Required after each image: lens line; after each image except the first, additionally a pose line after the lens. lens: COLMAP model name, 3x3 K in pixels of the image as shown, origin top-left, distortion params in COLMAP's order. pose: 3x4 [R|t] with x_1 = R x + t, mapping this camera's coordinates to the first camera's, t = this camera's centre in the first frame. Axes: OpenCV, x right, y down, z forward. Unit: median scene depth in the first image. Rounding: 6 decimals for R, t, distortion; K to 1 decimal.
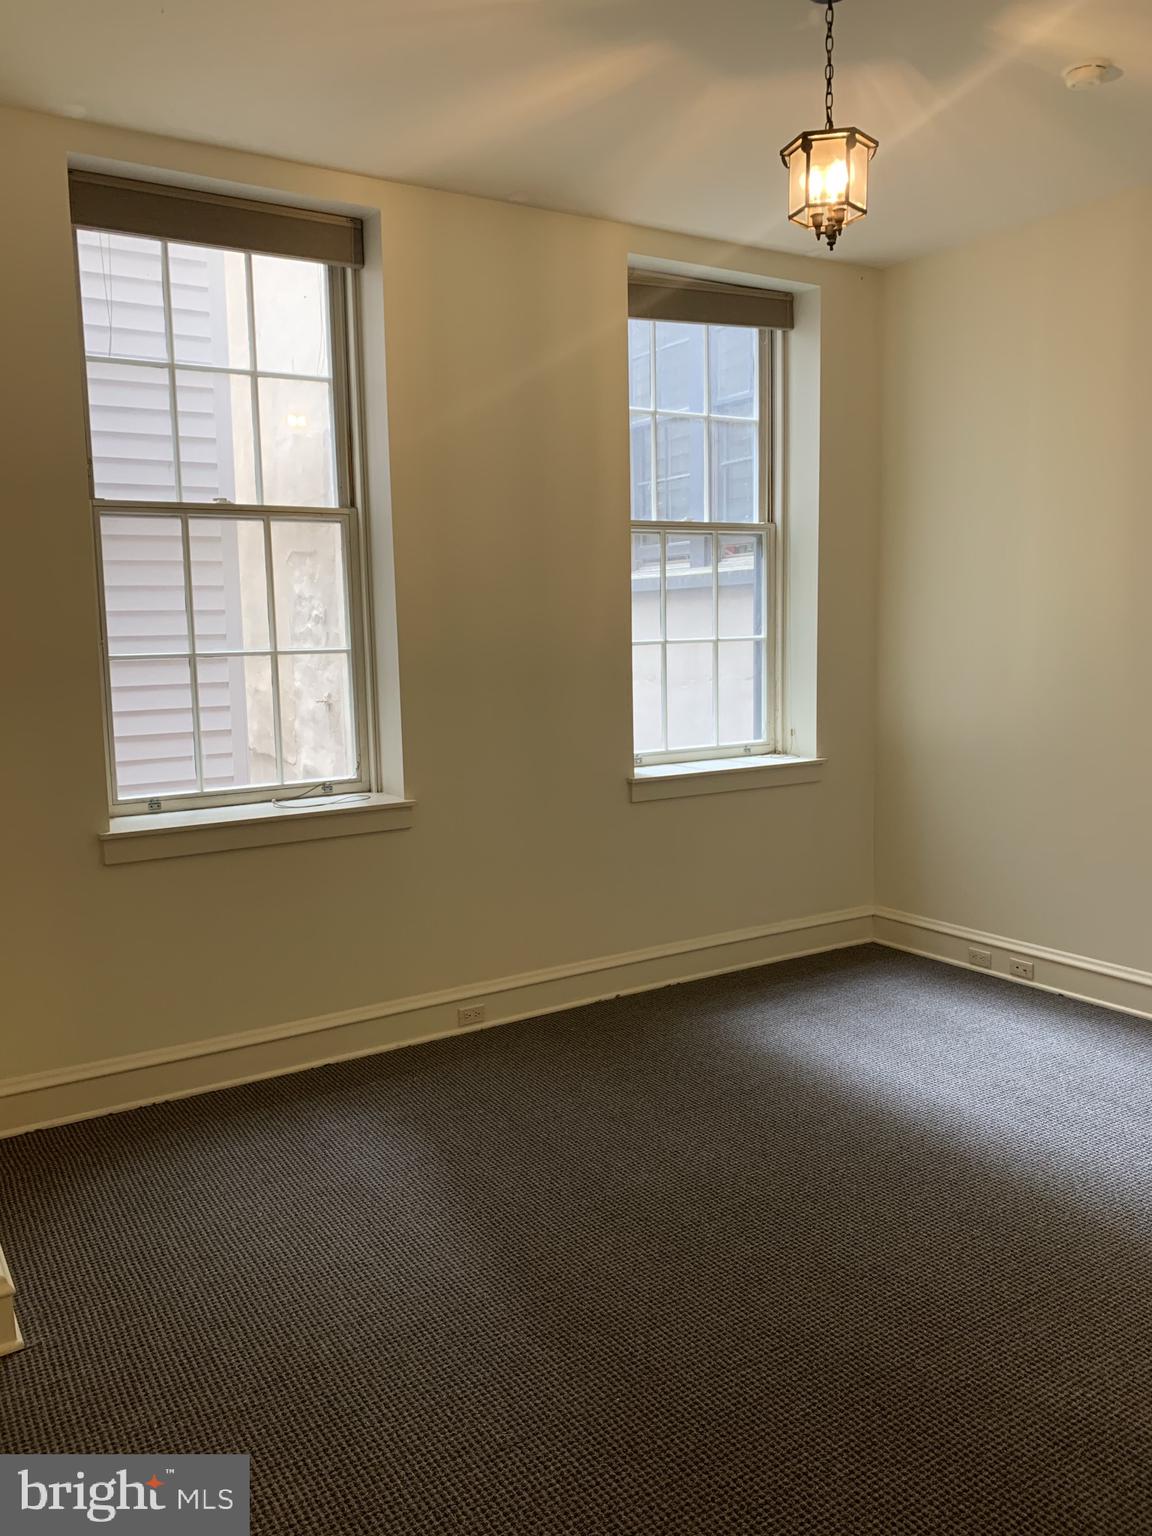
lens RADIAL K [[1180.9, 0, 577.5], [0, 1180.9, 764.6], [0, 0, 1]] dist [0.040331, -0.051522]
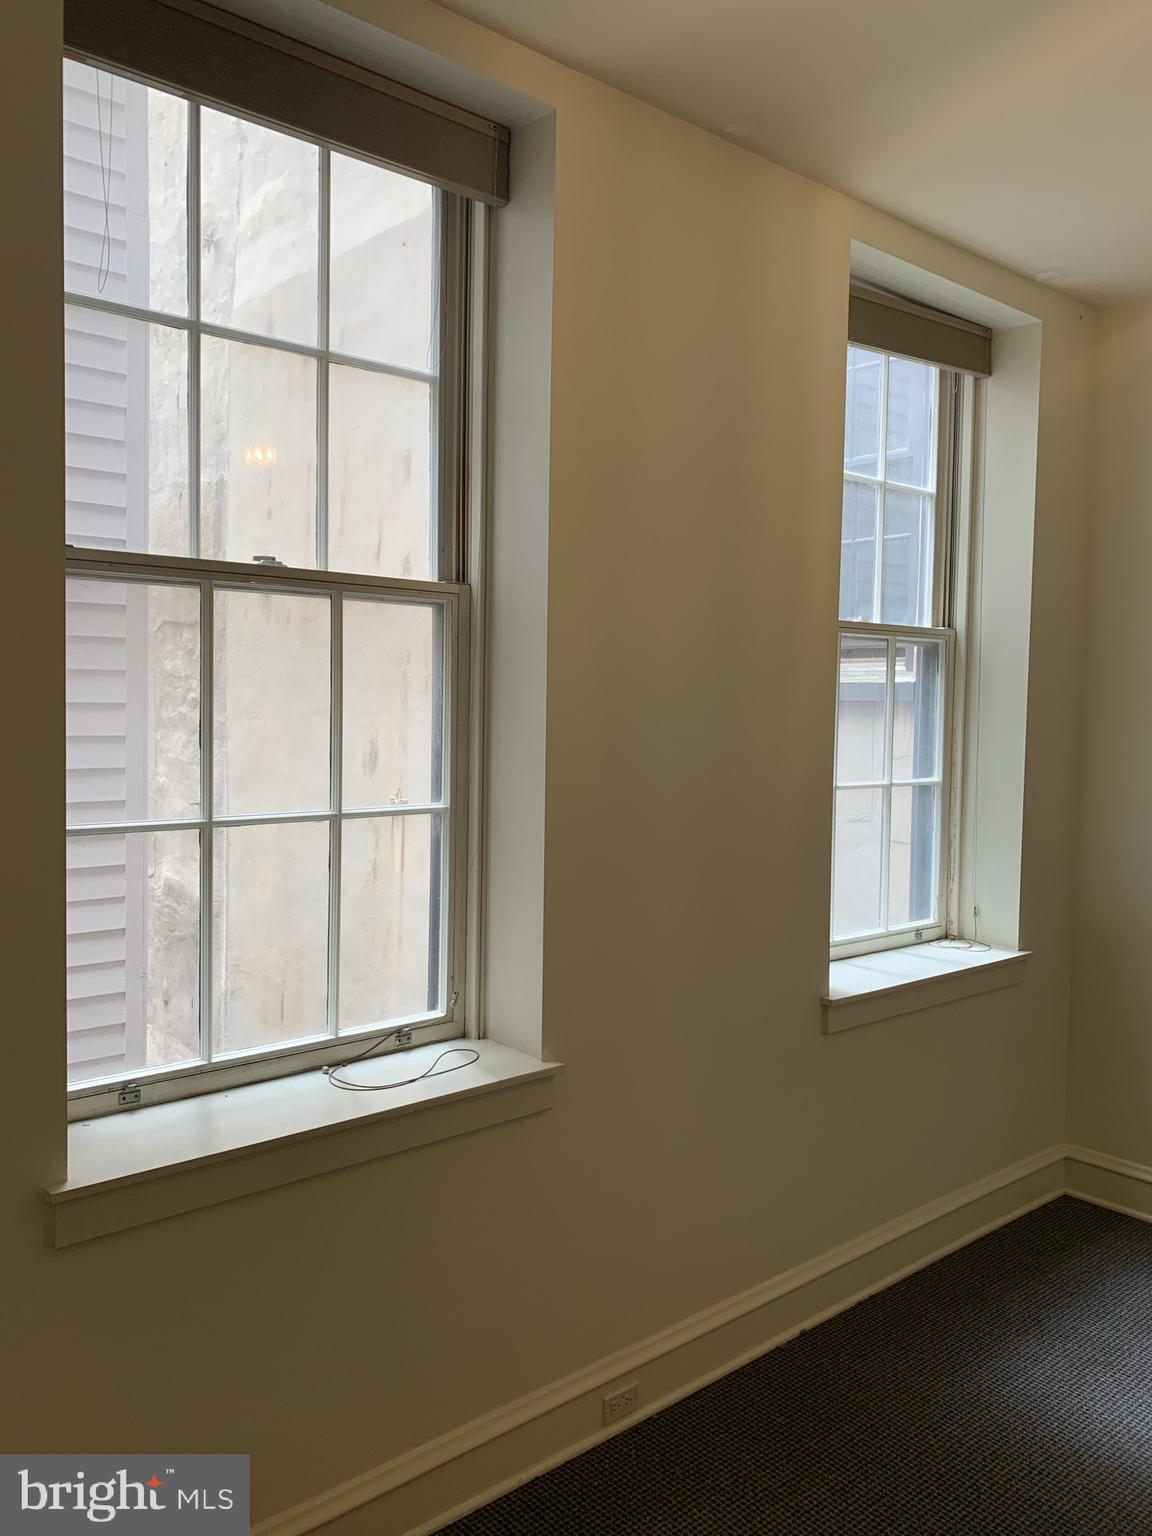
lens RADIAL K [[1180.9, 0, 580.9], [0, 1180.9, 761.0], [0, 0, 1]] dist [0.040331, -0.051522]
pose [[0.986717, 0.028616, 0.159909, -0.210648], [-0.017800, 0.997481, -0.068665, -0.076410], [-0.161471, 0.064907, 0.984741, 0.358997]]
